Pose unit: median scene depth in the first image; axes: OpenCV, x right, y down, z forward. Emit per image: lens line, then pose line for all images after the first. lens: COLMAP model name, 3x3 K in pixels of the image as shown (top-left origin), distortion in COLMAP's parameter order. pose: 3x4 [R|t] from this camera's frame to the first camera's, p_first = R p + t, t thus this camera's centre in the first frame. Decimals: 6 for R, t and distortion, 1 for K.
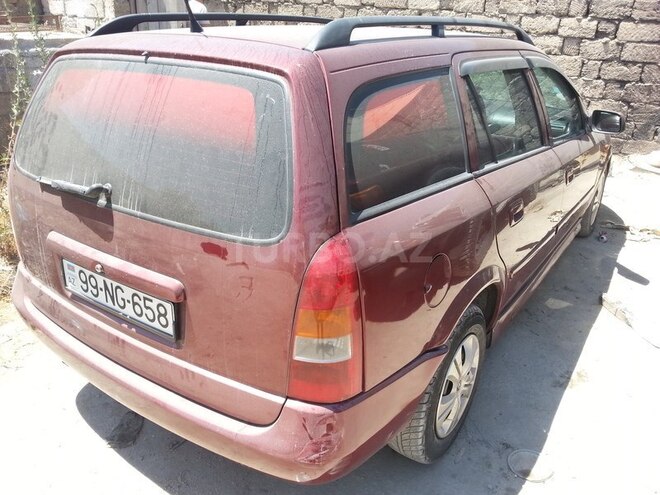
lens RADIAL K [[544.1, 0, 330.0], [0, 544.1, 247.5], [0, 0, 1]] dist [-0.003243, -0.011778]
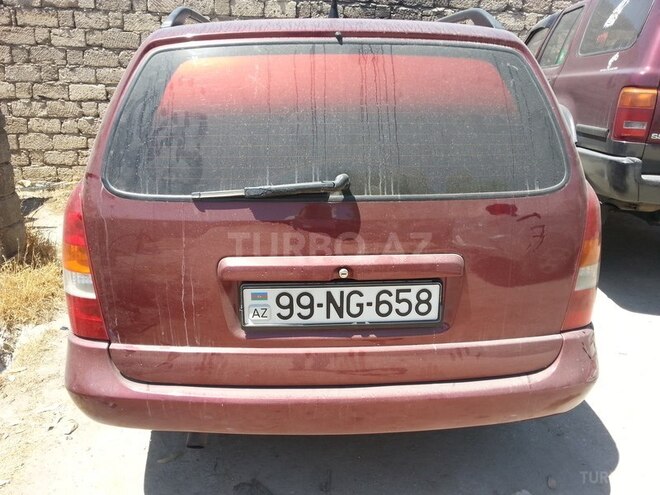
lens RADIAL K [[538.1, 0, 342.7], [0, 538.1, 247.1], [0, 0, 1]] dist [-0.003946, -0.008019]
pose [[0.794590, -0.203608, 0.571988, -0.935246], [0.251849, 0.967752, -0.005374, 0.002098], [-0.552448, 0.148325, 0.820244, 0.296365]]
